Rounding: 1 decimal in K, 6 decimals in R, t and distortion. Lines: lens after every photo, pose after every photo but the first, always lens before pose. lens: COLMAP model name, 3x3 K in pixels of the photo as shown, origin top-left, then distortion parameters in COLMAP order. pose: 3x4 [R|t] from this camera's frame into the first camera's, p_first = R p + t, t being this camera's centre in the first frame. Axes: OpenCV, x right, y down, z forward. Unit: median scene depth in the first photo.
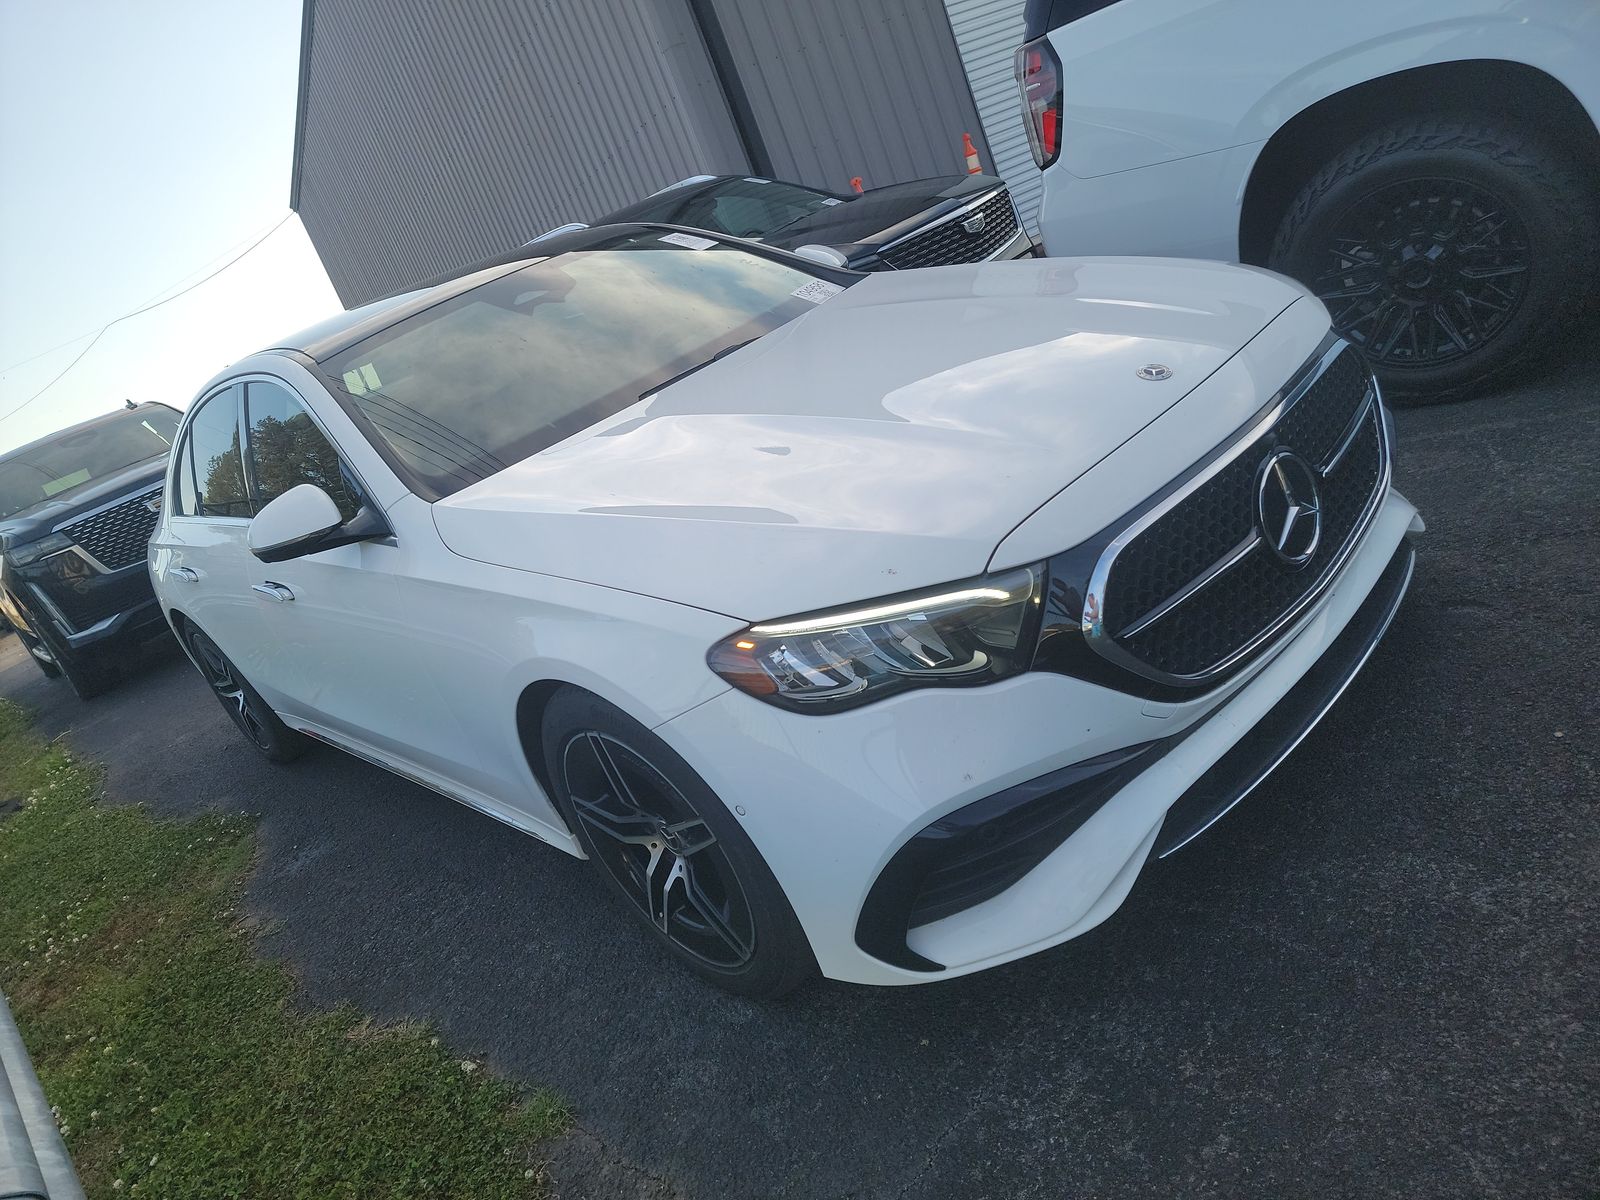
lens RADIAL K [[1129.6, 0, 787.2], [0, 1129.6, 603.9], [0, 0, 1]] dist [0.117879, -0.101895]
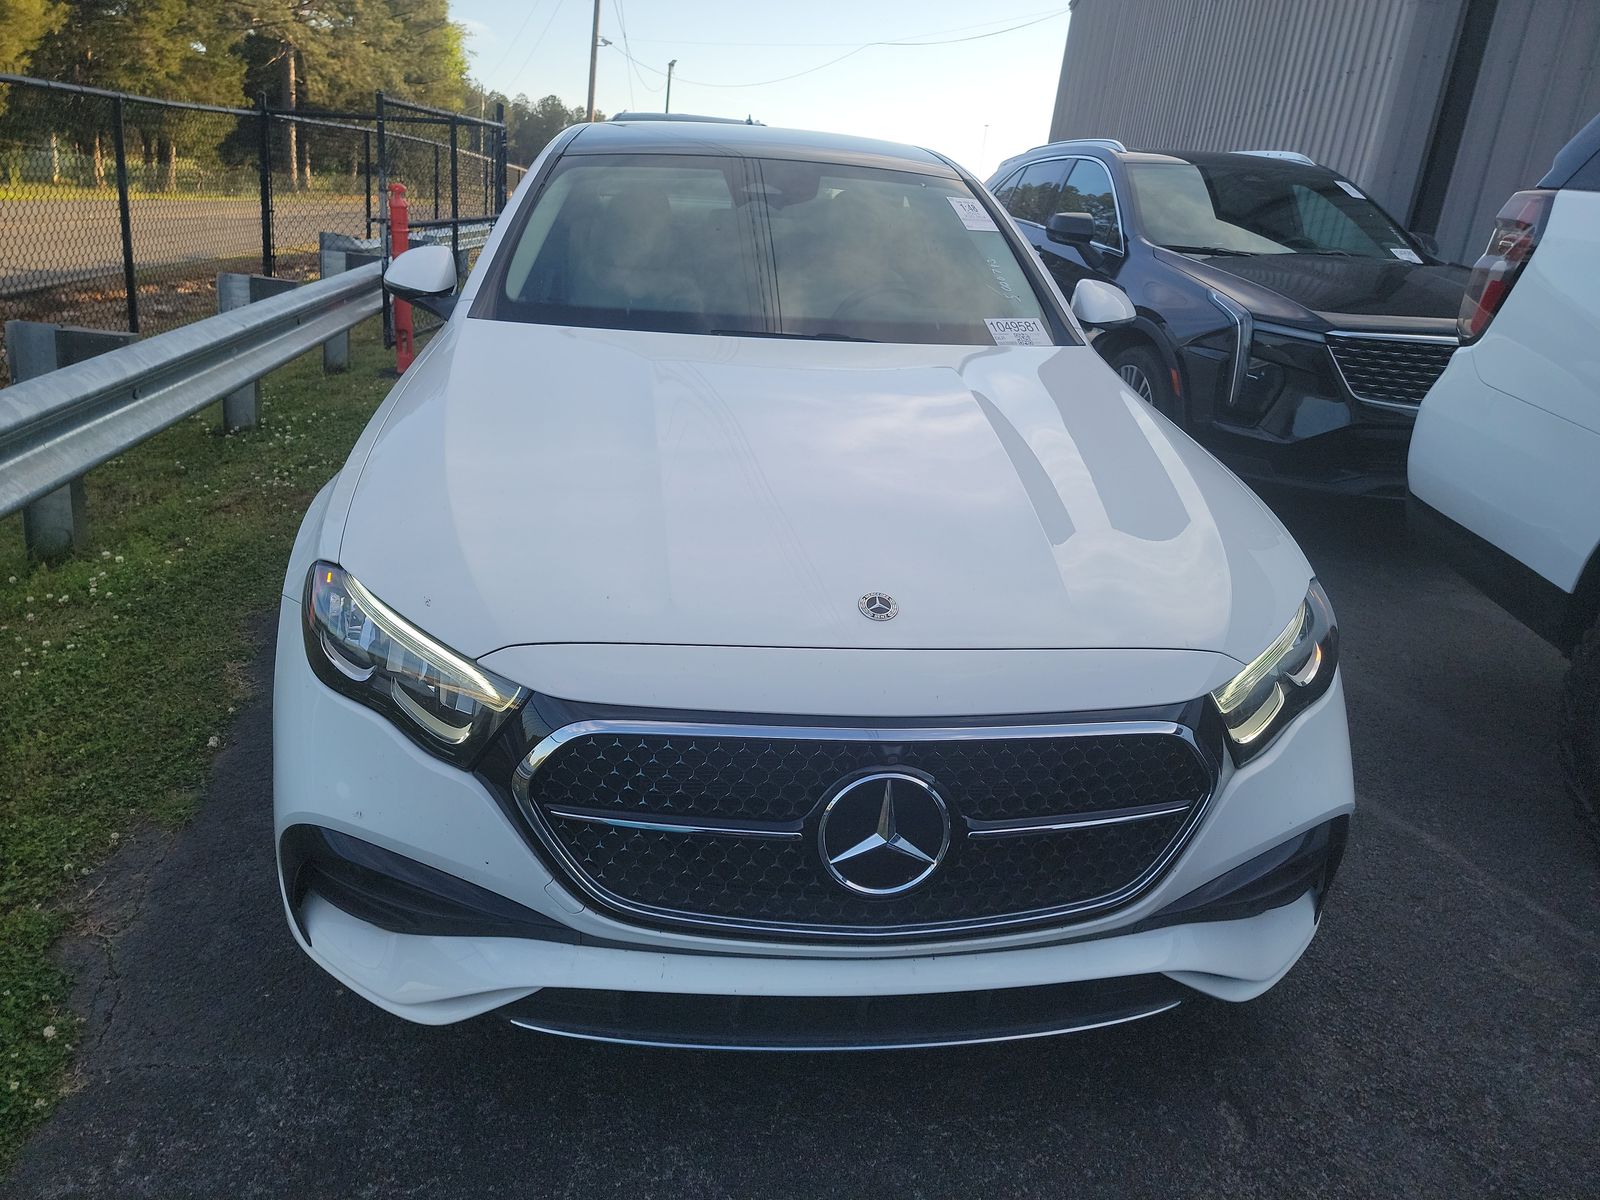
lens RADIAL K [[1129.6, 0, 787.2], [0, 1129.6, 603.9], [0, 0, 1]] dist [0.117879, -0.101895]
pose [[0.713436, 0.592496, -0.374109, 0.582106], [-0.540292, 0.805103, 0.244732, -0.371132], [0.446199, 0.027527, 0.894510, 0.228826]]
